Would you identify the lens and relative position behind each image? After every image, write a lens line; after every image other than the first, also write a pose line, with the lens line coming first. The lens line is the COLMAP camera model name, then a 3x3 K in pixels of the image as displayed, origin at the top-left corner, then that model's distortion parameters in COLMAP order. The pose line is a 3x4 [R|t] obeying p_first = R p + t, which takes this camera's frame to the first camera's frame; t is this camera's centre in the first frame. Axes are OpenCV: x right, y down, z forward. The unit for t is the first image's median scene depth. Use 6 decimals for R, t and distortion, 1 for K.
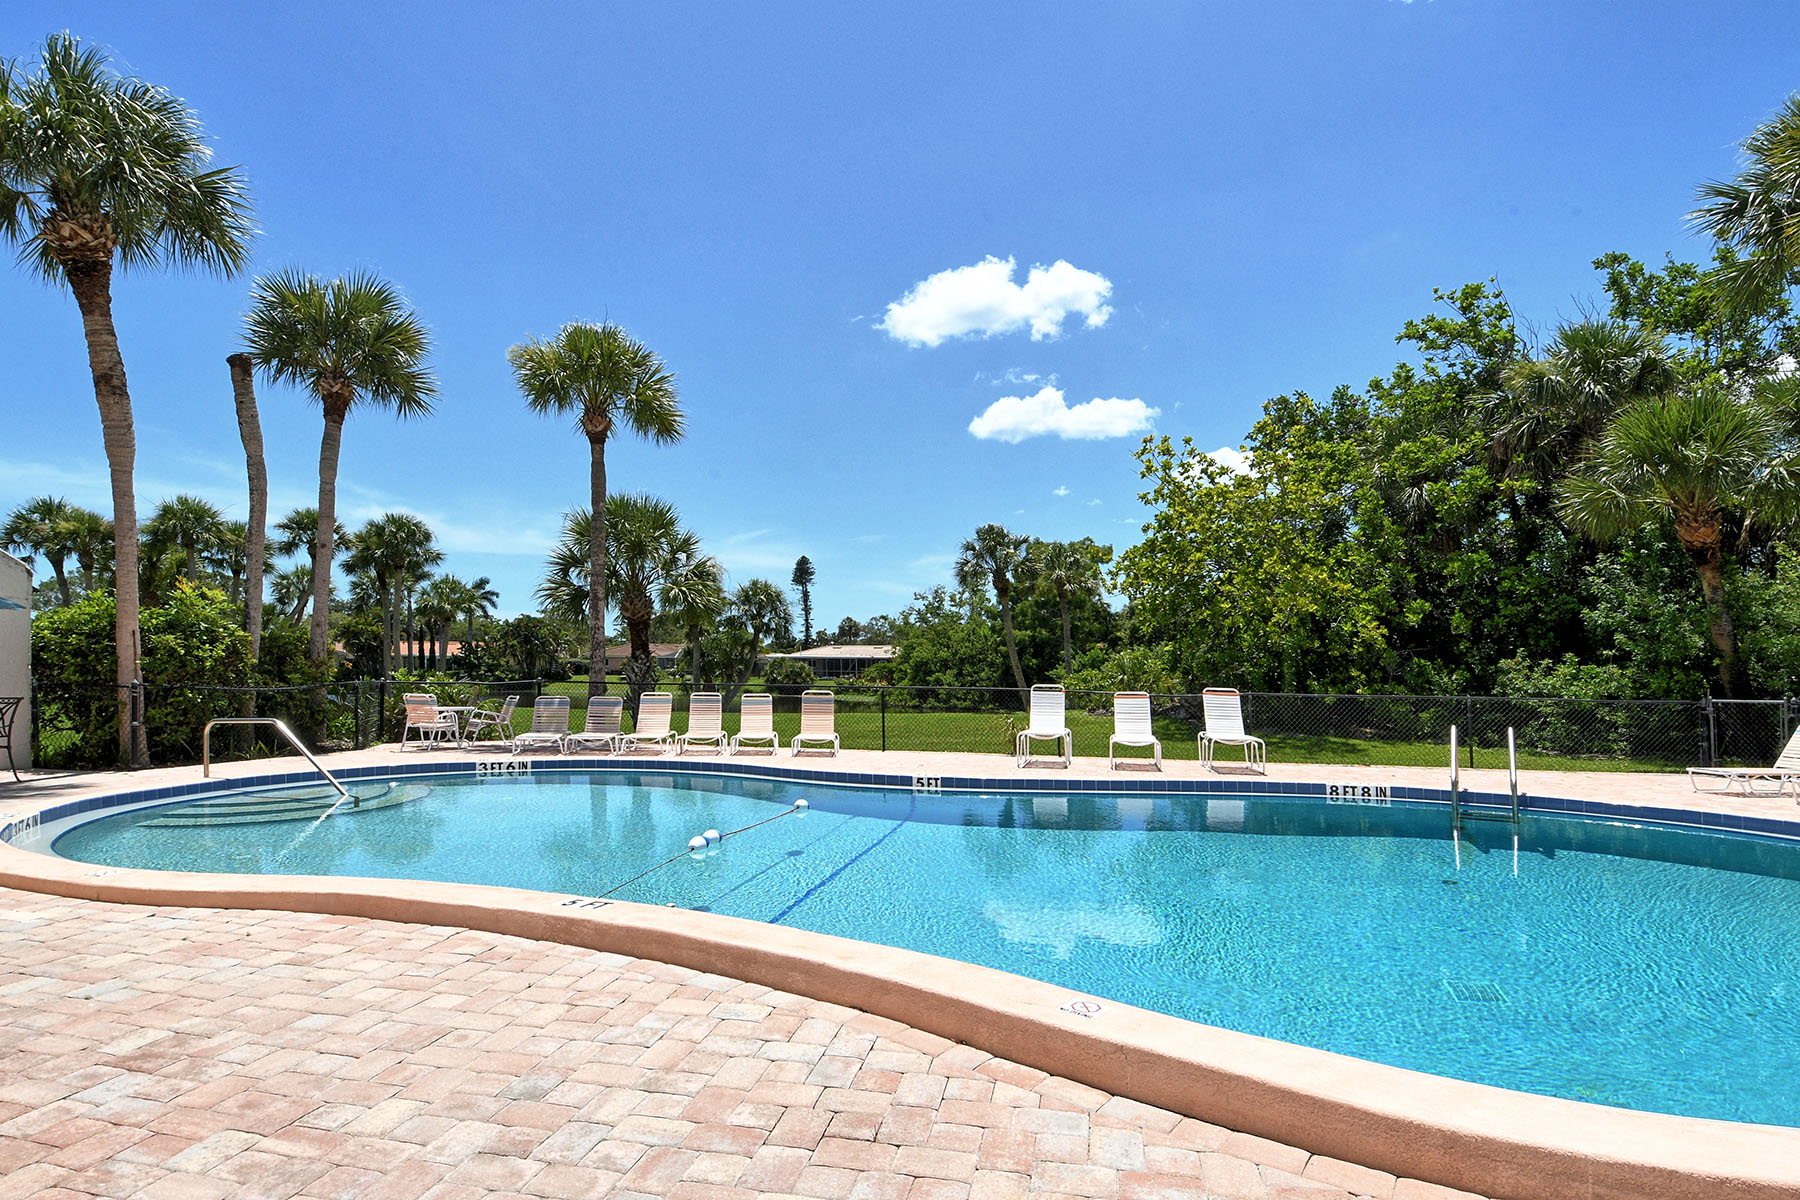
lens RADIAL K [[947.6, 0, 874.5], [0, 947.6, 629.8], [0, 0, 1]] dist [0.043829, -0.045871]
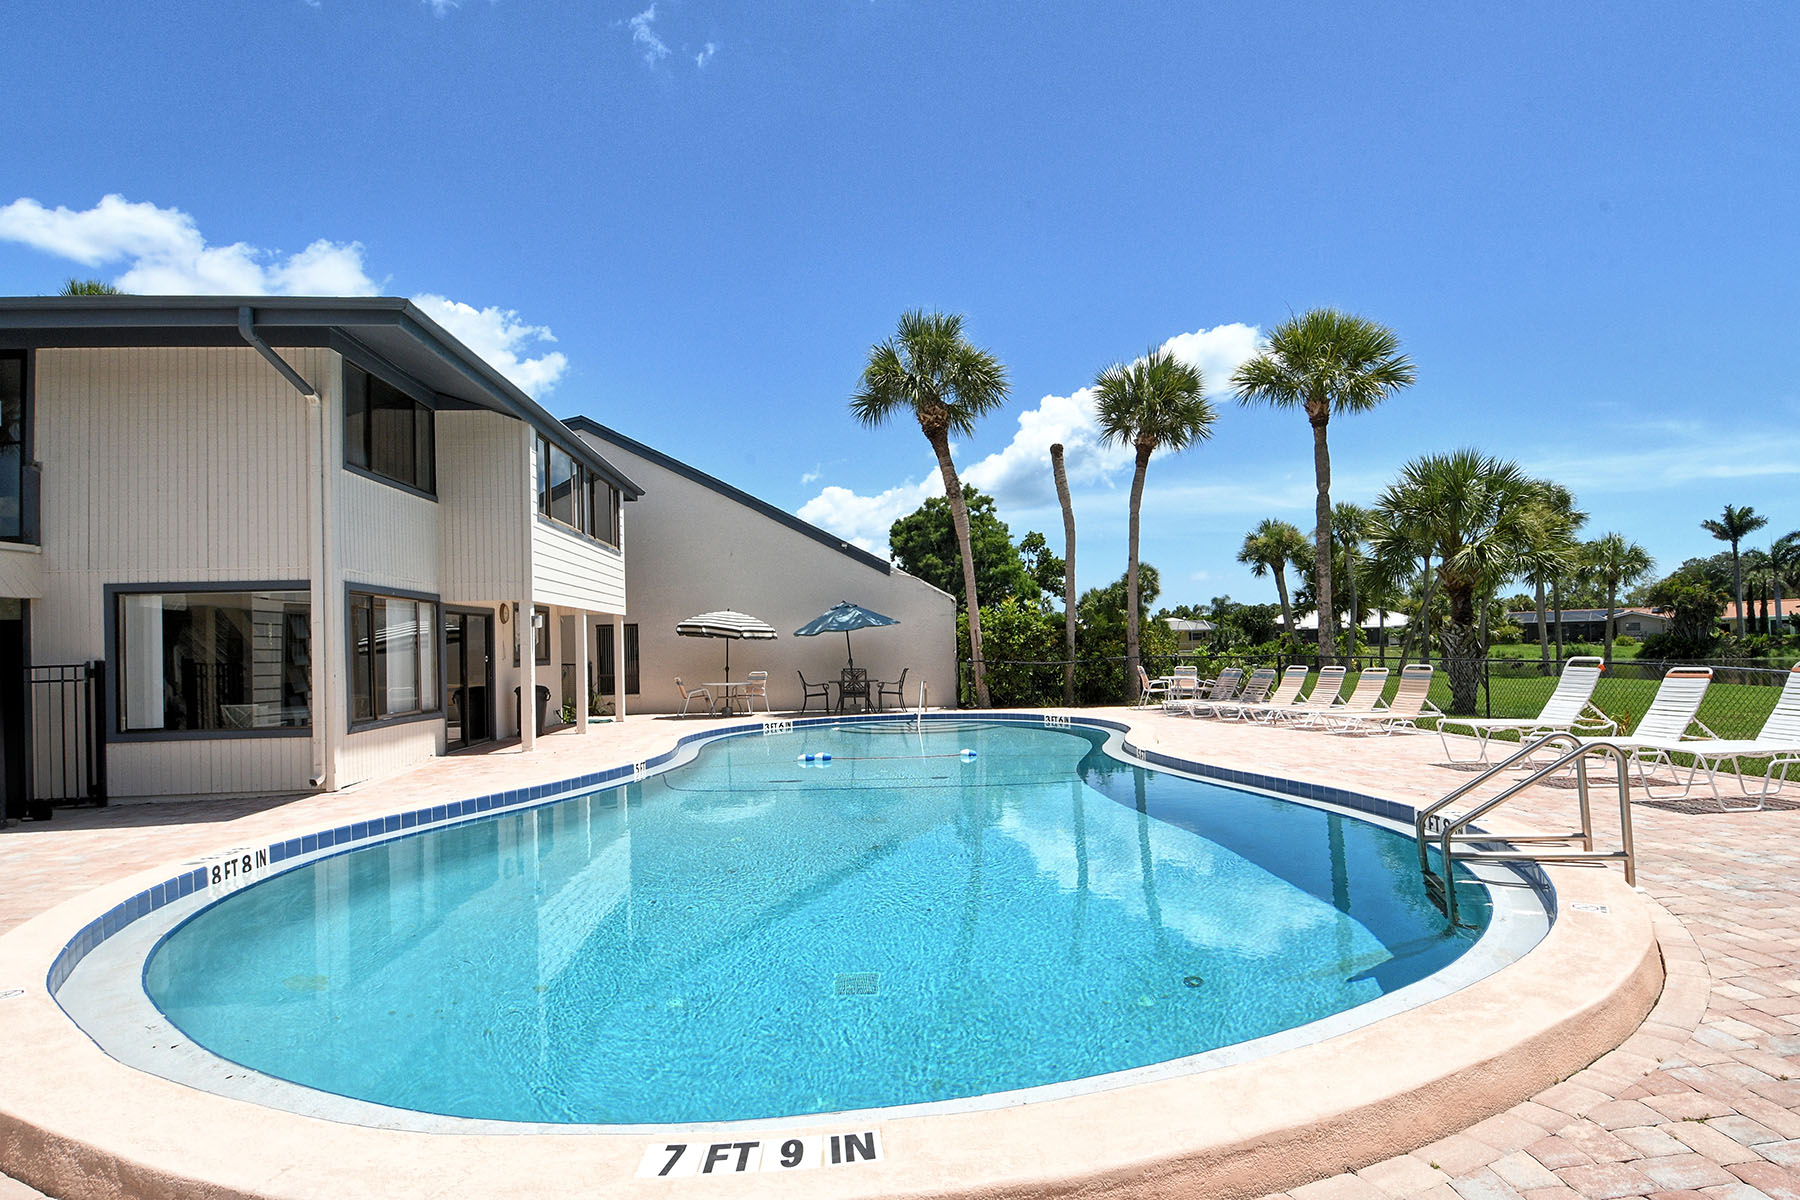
lens RADIAL K [[932.7, 0, 952.8], [0, 932.7, 615.3], [0, 0, 1]] dist [0.040256, -0.046551]
pose [[0.321681, -0.047126, -0.945675, 0.379412], [0.064310, 0.997542, -0.027834, 0.009746], [0.944662, -0.051863, 0.323921, 0.190701]]
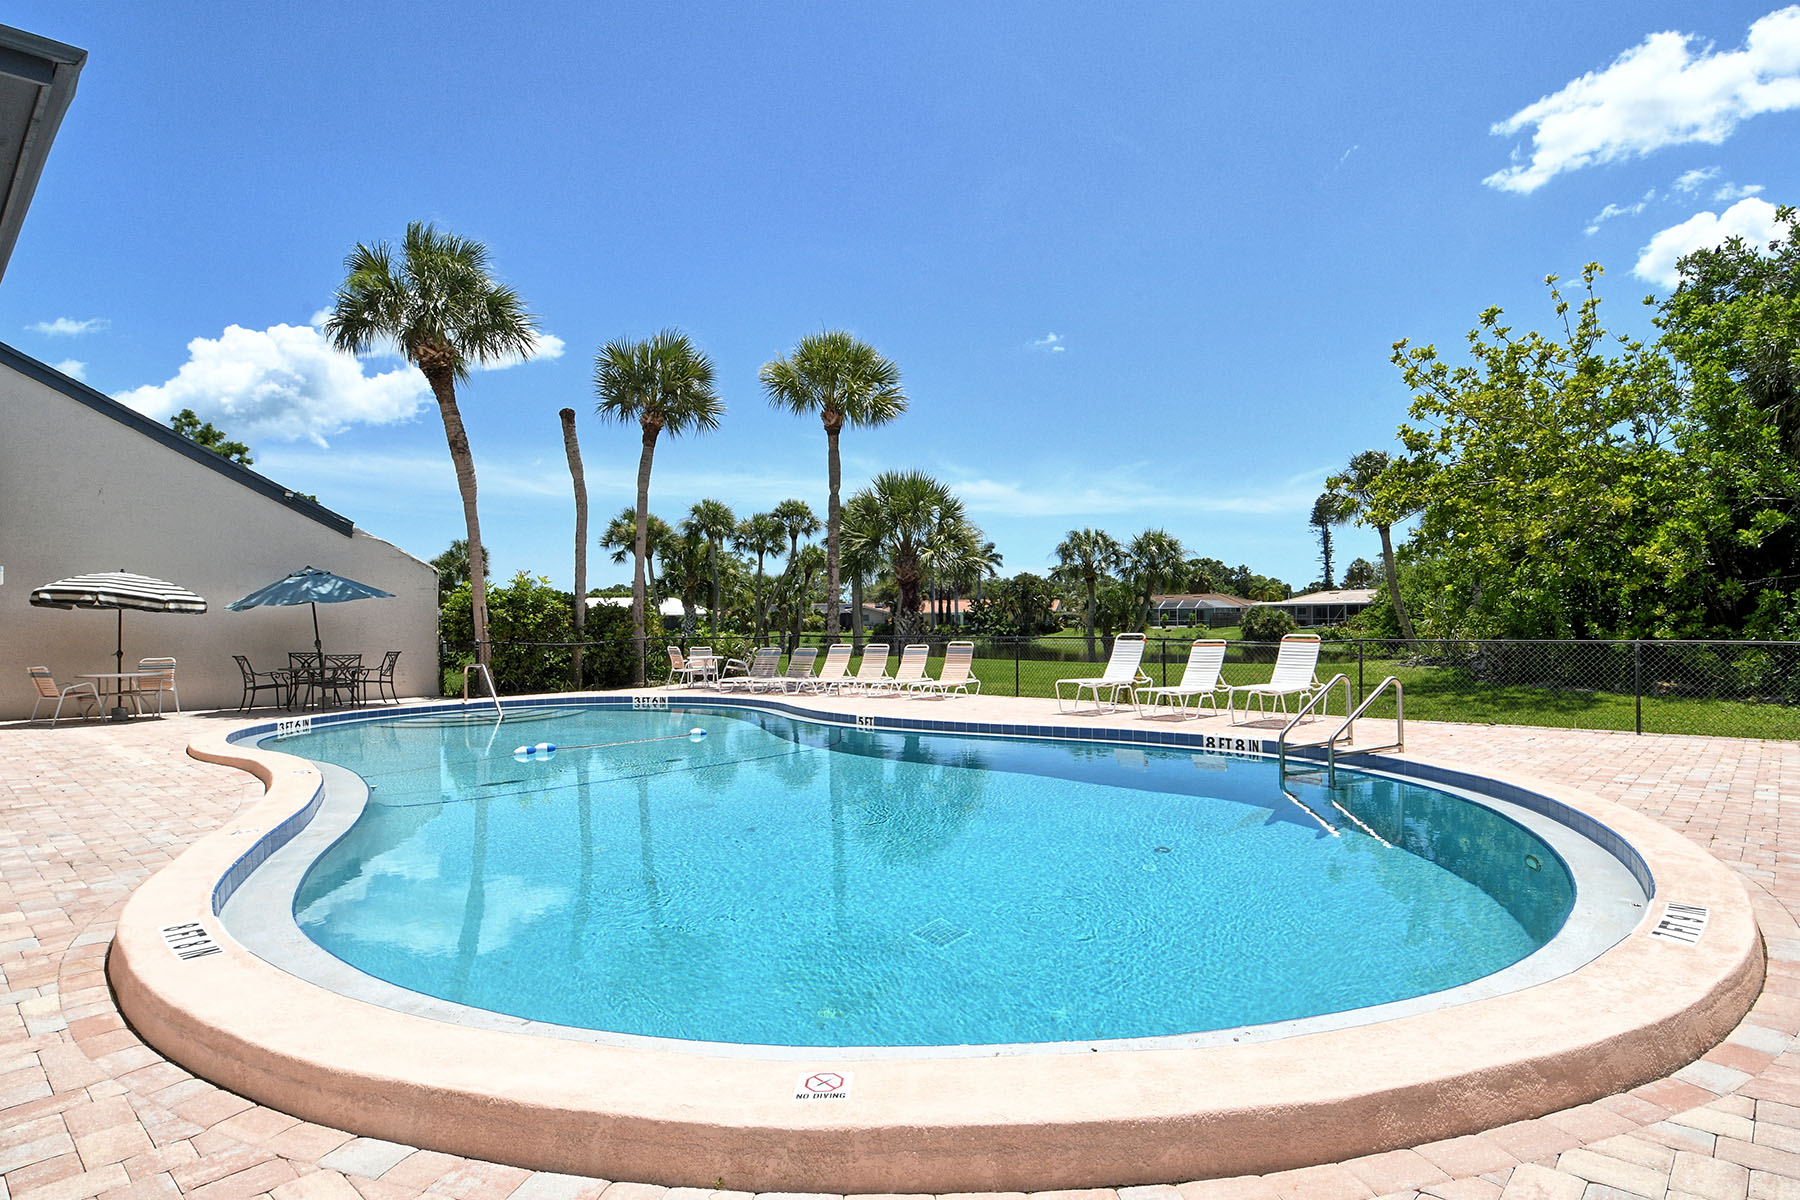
lens RADIAL K [[927.3, 0, 901.3], [0, 927.3, 636.1], [0, 0, 1]] dist [0.070710, -0.081261]
pose [[0.858097, -0.011514, -0.513358, 0.261820], [0.041380, 0.998048, 0.046784, 0.002894], [0.511817, -0.061388, 0.856898, 0.022146]]
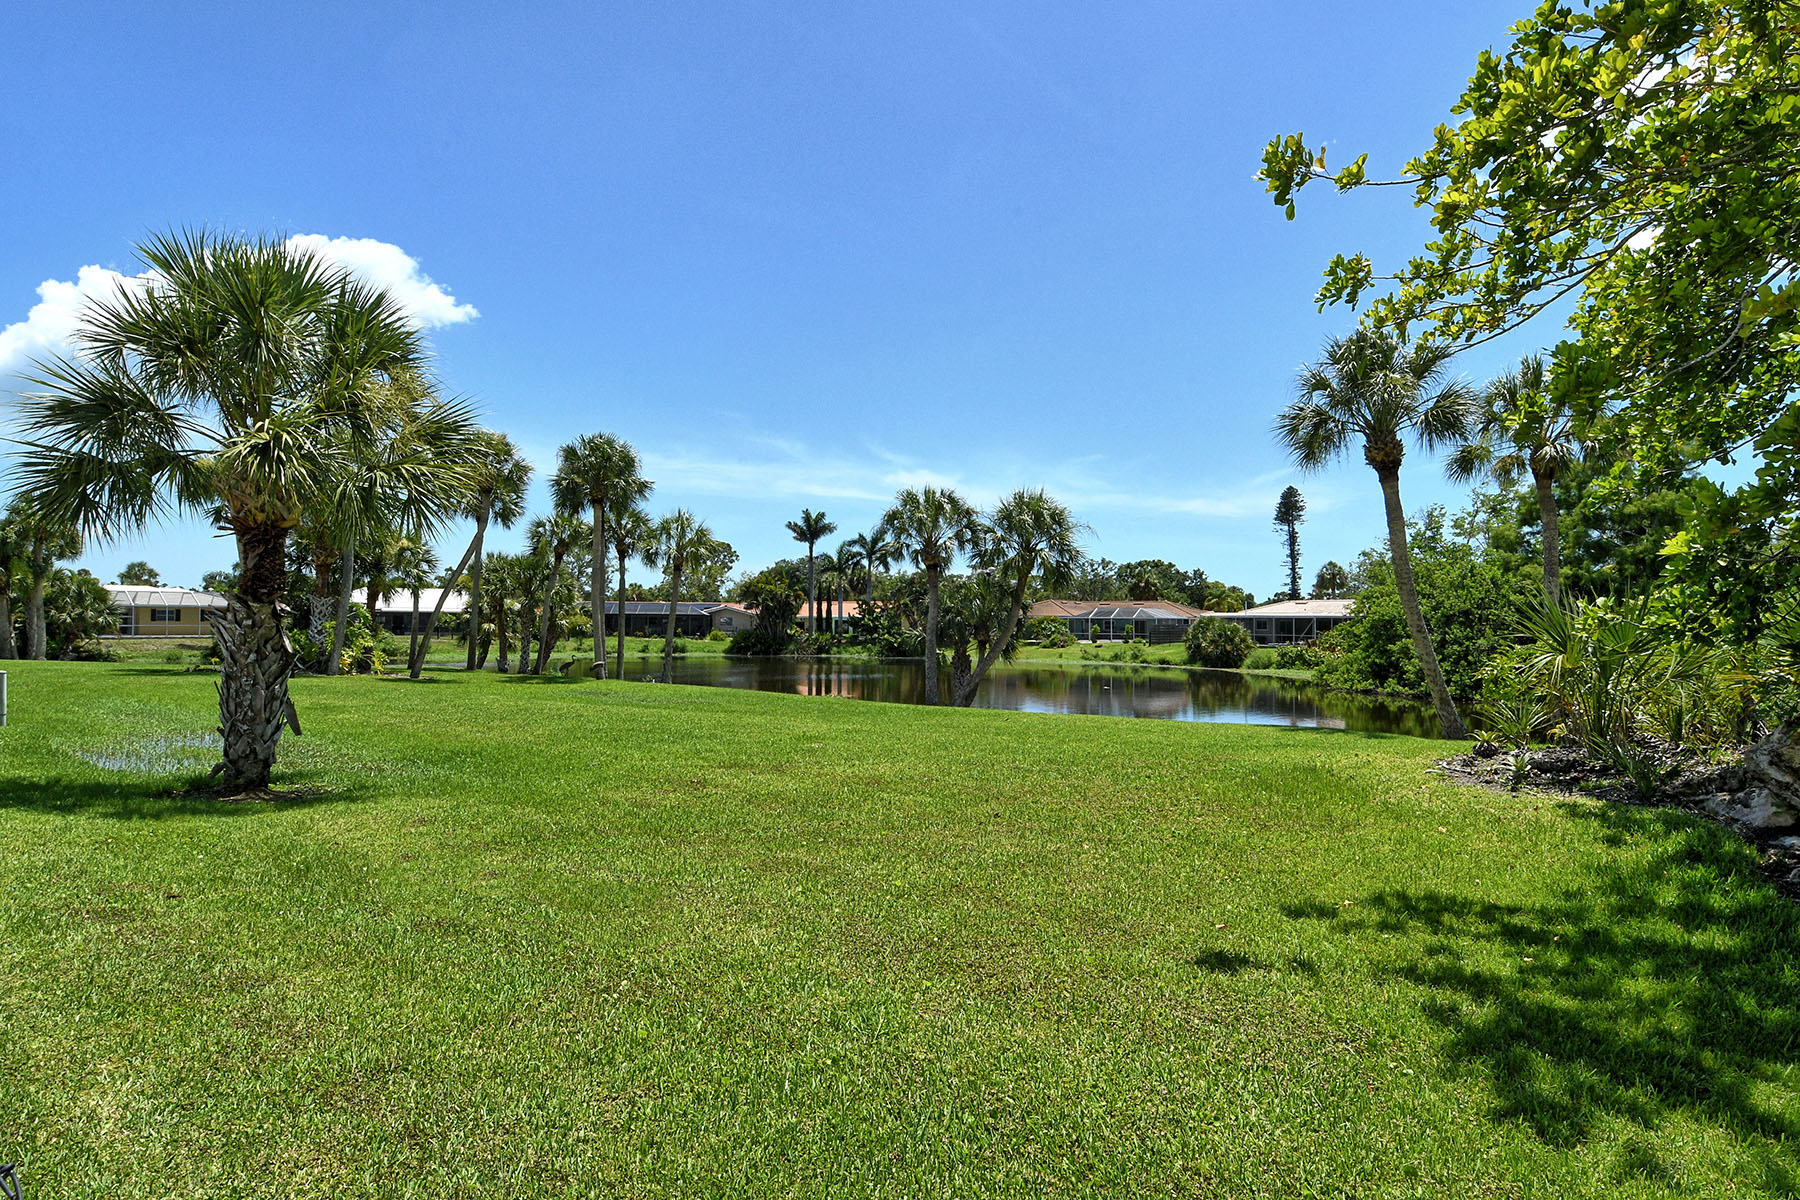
lens RADIAL K [[1055.7, 0, 900.0], [0, 1055.7, 600.0], [0, 0, 1]] dist [-0.000947, -0.000141]
pose [[0.891672, -0.012729, -0.452503, 0.205951], [0.017731, 0.999820, 0.006815, 0.022815], [0.452335, -0.014100, 0.891737, 0.557239]]
